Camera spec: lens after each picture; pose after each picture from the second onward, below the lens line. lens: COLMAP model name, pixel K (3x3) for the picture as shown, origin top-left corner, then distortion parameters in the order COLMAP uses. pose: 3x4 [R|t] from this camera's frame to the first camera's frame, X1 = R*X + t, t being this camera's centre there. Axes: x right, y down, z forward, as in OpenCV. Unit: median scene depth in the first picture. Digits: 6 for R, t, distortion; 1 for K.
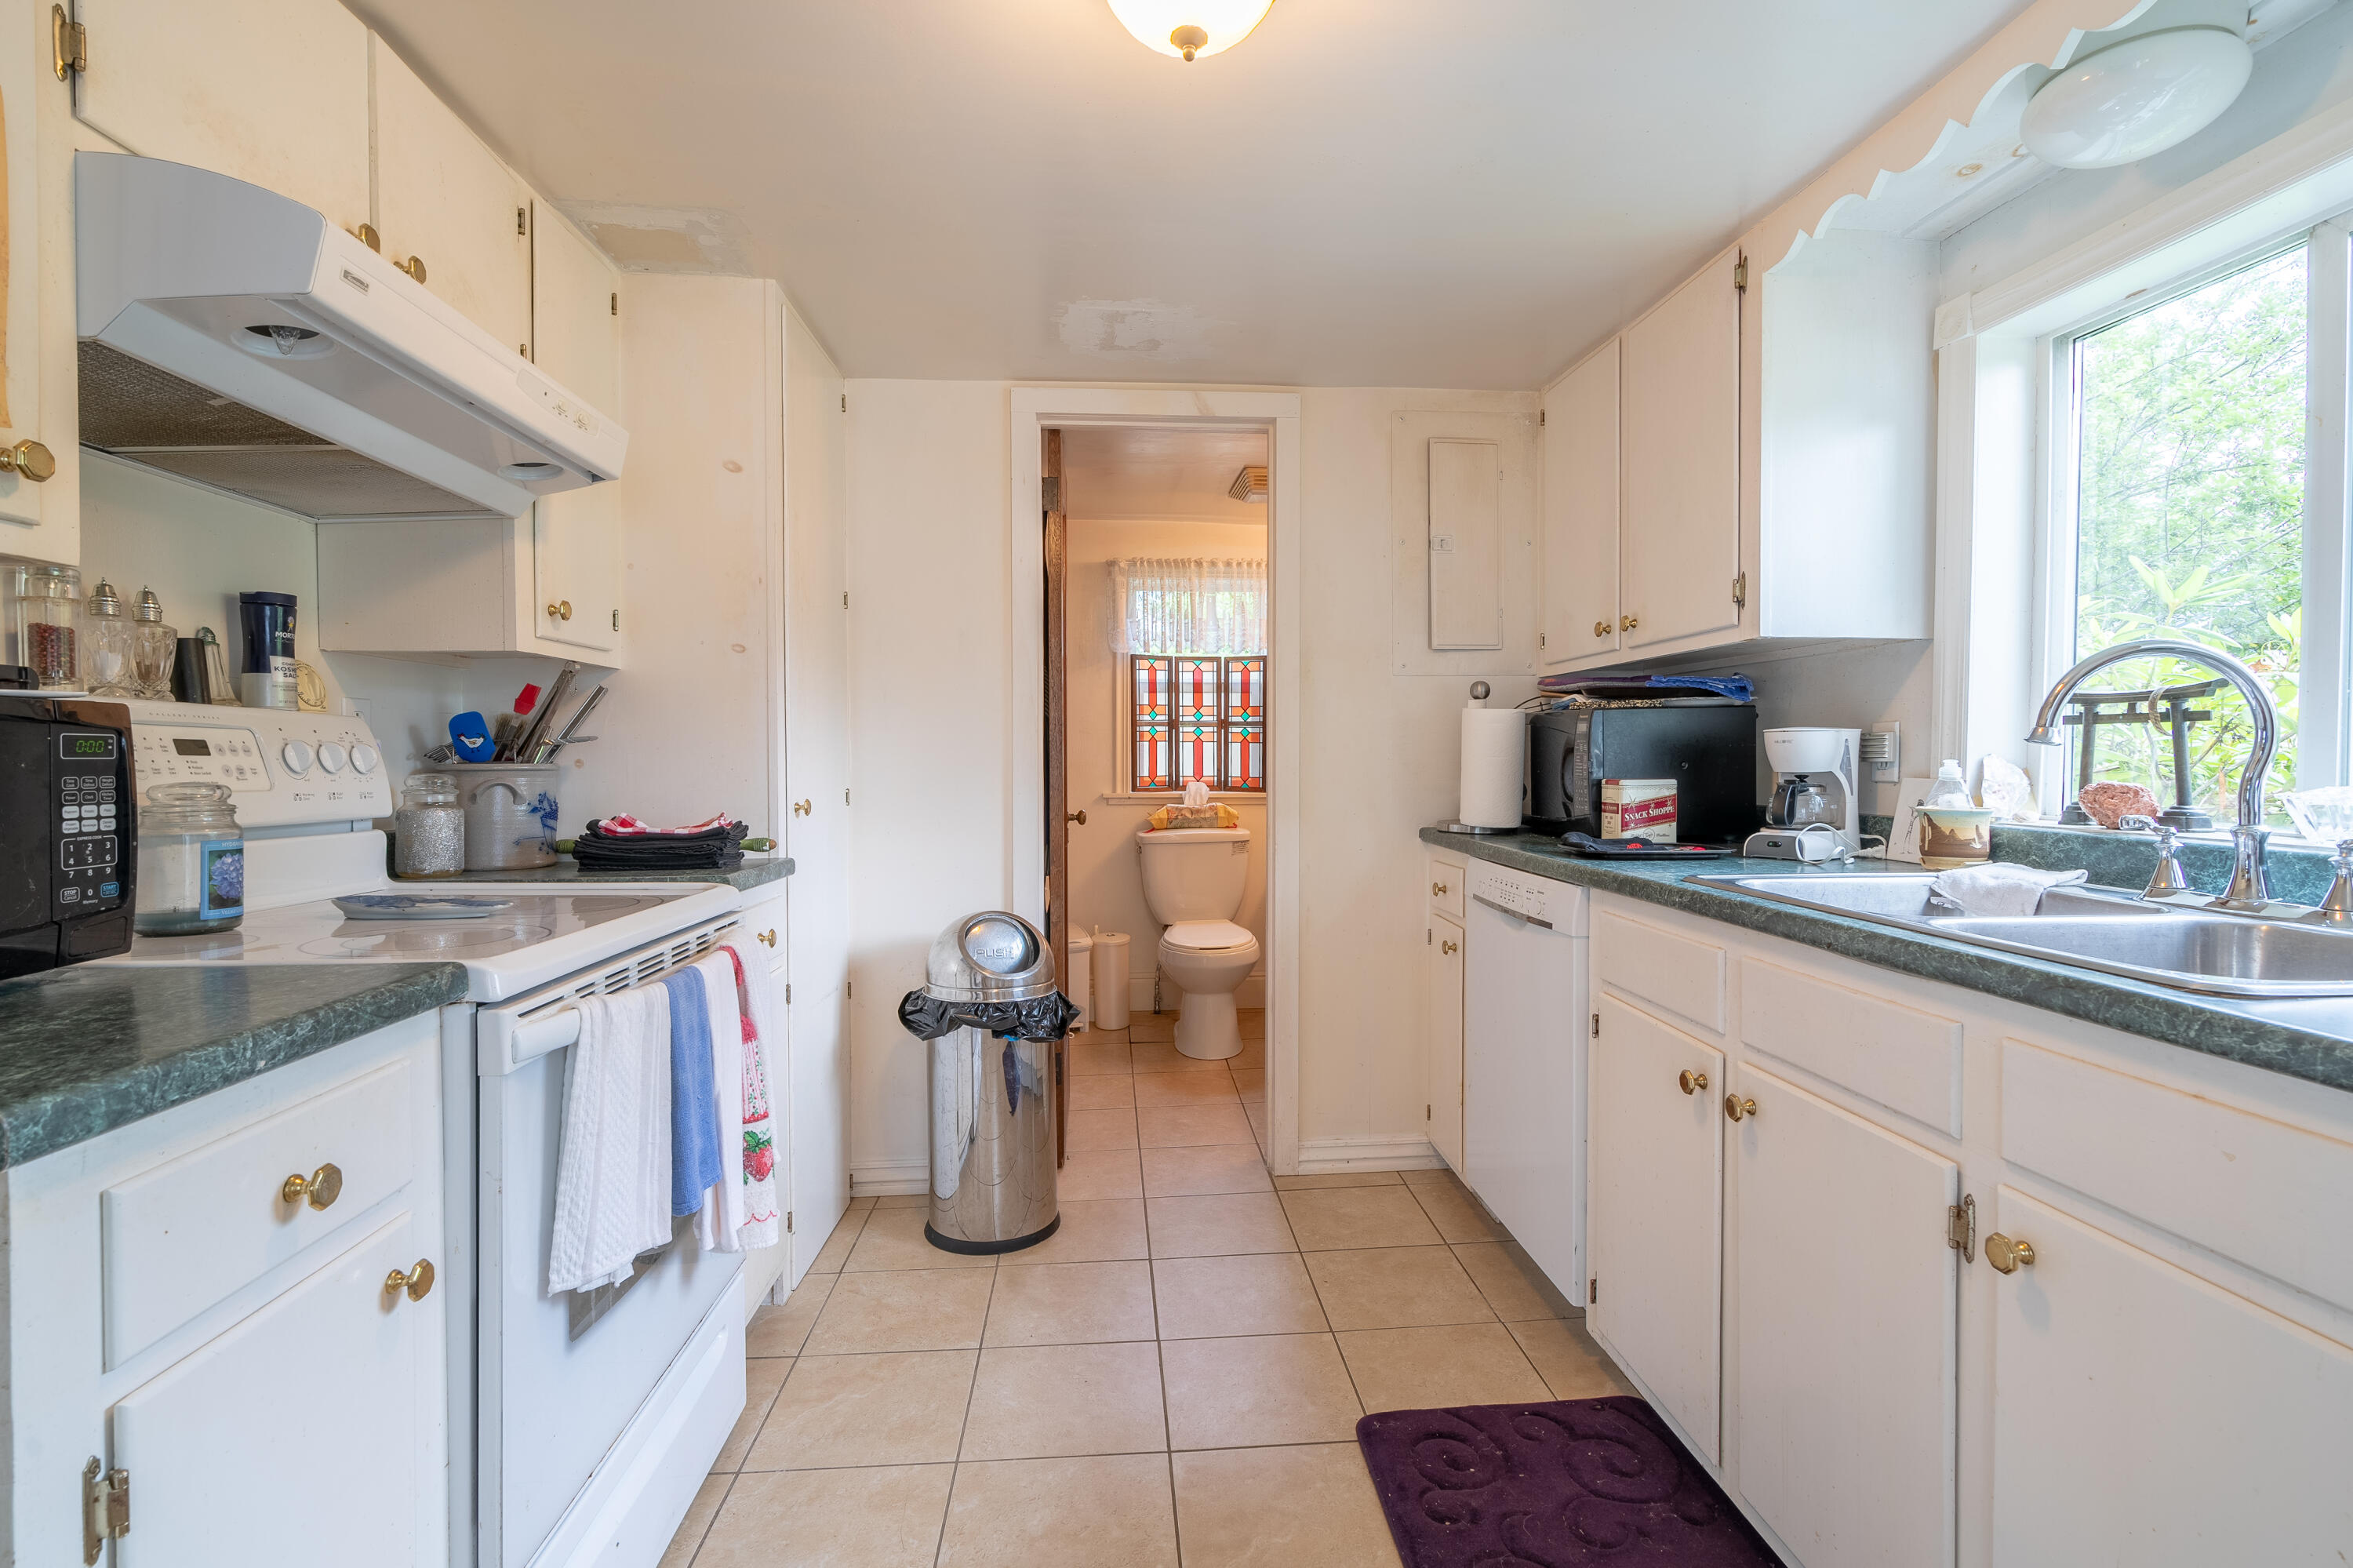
lens RADIAL K [[1054.3, 0, 1187.5], [0, 1054.3, 777.4], [0, 0, 1]] dist [-0.002477, 0.001312]
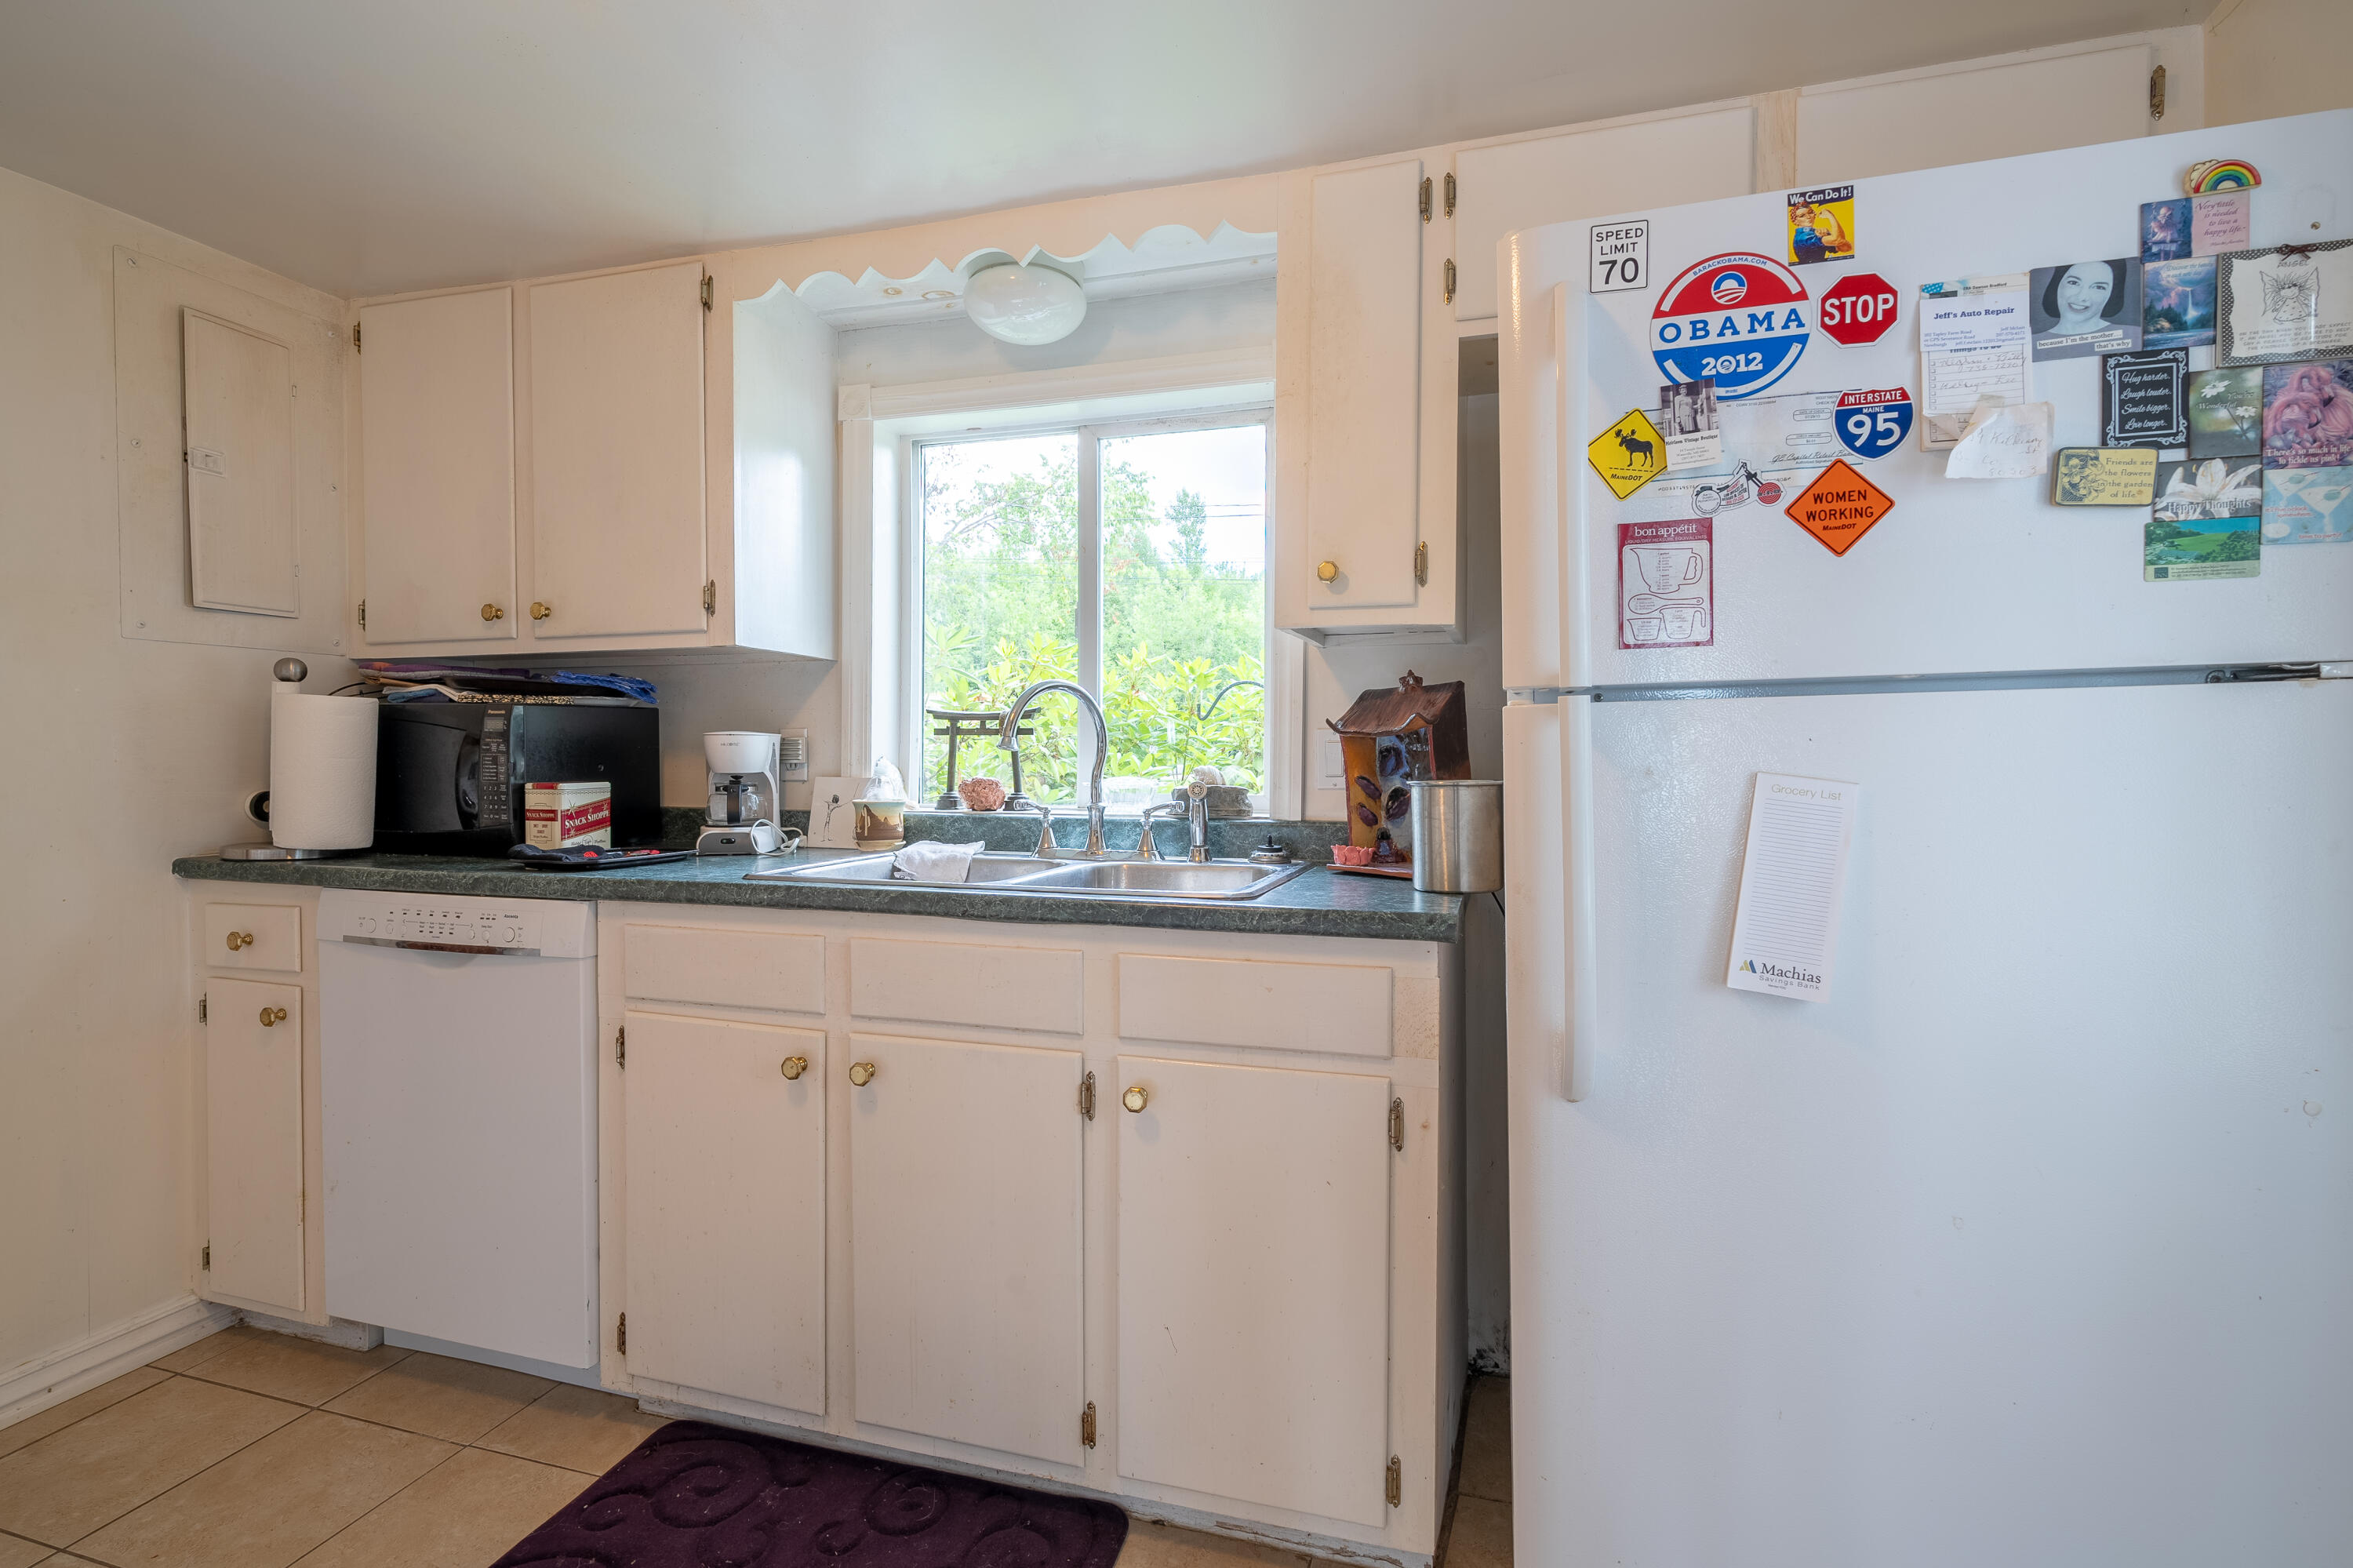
lens RADIAL K [[1054.3, 0, 1187.5], [0, 1054.3, 777.4], [0, 0, 1]] dist [-0.002477, 0.001312]
pose [[0.390565, -0.014855, 0.920456, -0.245831], [0.016148, 0.999827, 0.009284, -0.003273], [-0.920434, 0.011237, 0.390737, 0.165584]]
